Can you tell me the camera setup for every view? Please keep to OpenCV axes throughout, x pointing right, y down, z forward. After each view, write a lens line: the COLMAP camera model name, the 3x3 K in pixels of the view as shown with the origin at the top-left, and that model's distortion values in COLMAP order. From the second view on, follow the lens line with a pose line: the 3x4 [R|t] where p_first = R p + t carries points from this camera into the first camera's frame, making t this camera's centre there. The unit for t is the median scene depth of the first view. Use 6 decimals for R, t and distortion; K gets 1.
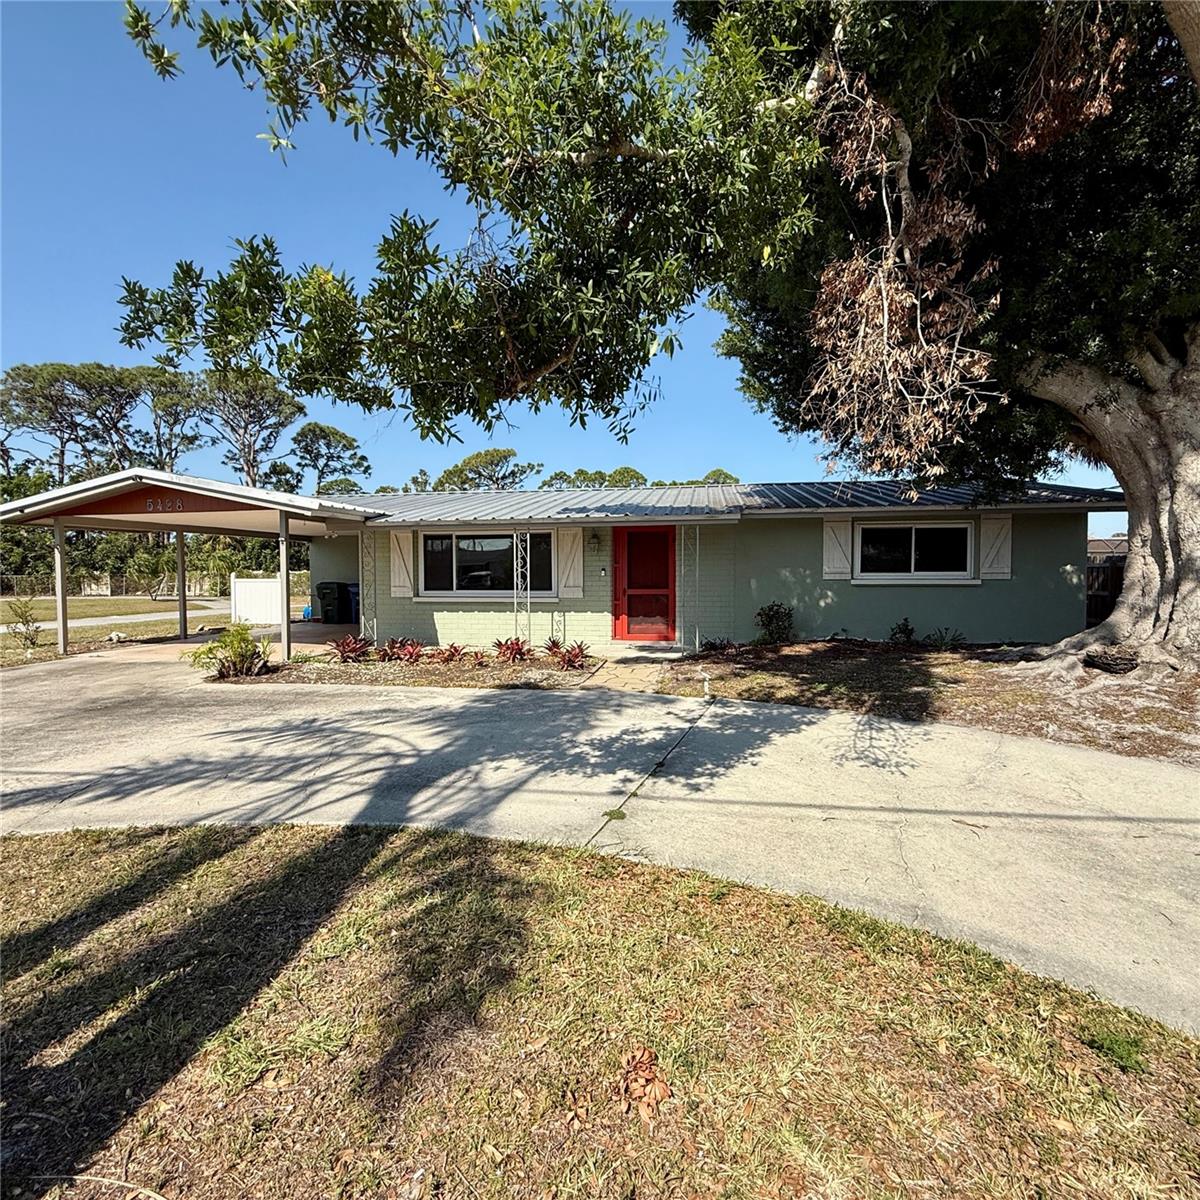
lens RADIAL K [[634.3, 0, 600.0], [0, 634.3, 592.3], [0, 0, 1]] dist [-0.000292, 0.000422]
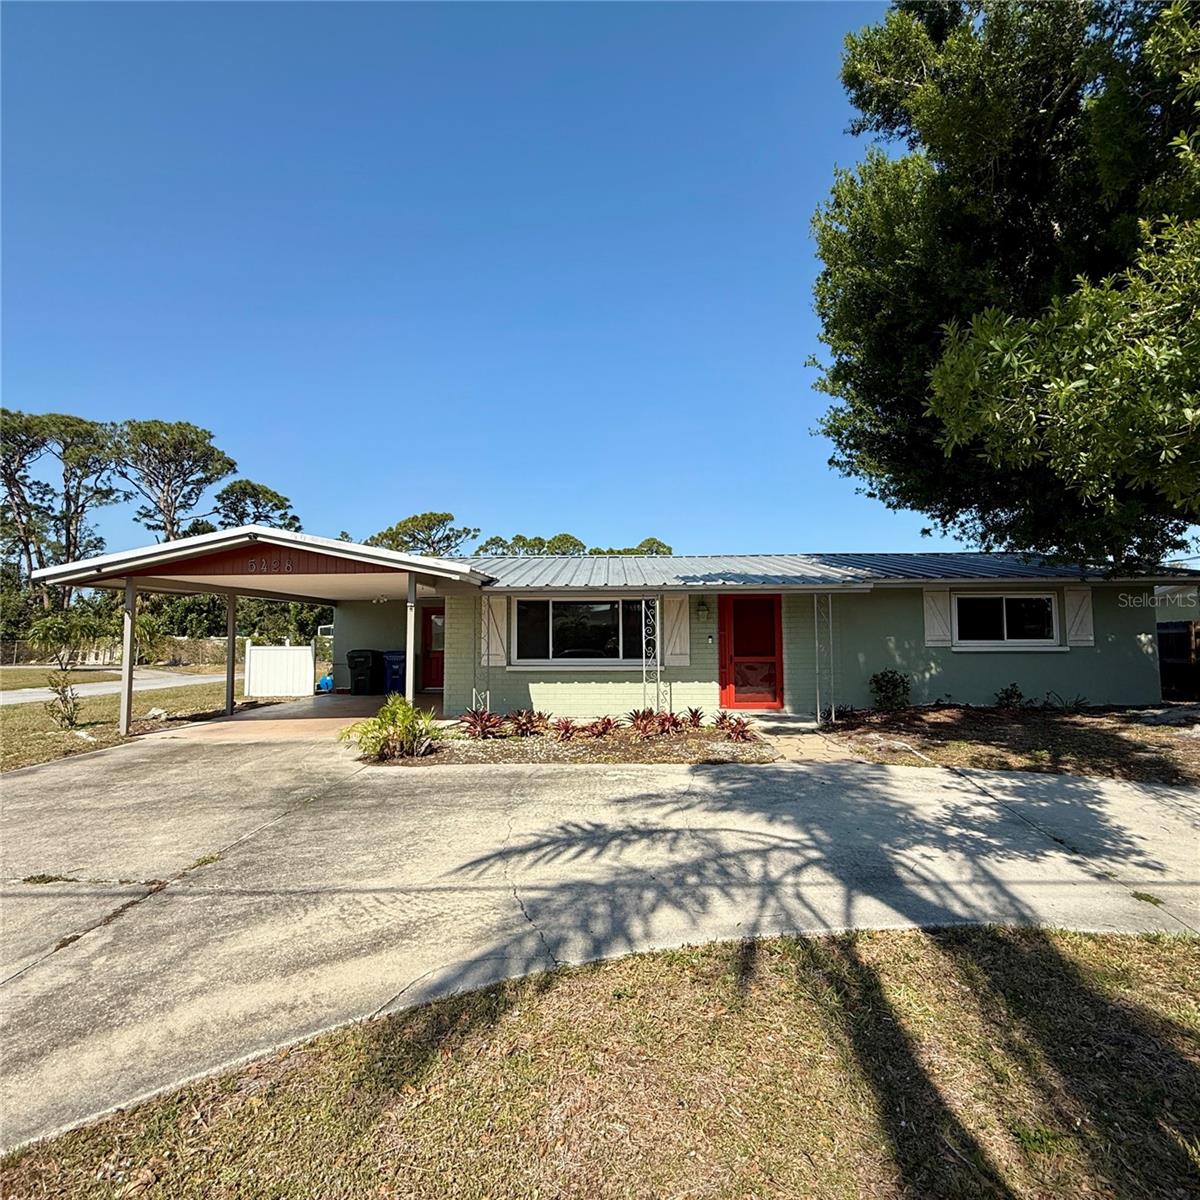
lens RADIAL K [[634.3, 0, 599.8], [0, 634.3, 591.9], [0, 0, 1]] dist [-0.000292, 0.000422]
pose [[0.990188, 0.010431, 0.139353, -0.287790], [0.004081, 0.994626, -0.103449, -0.003956], [-0.139683, 0.103002, 0.984824, 0.038908]]
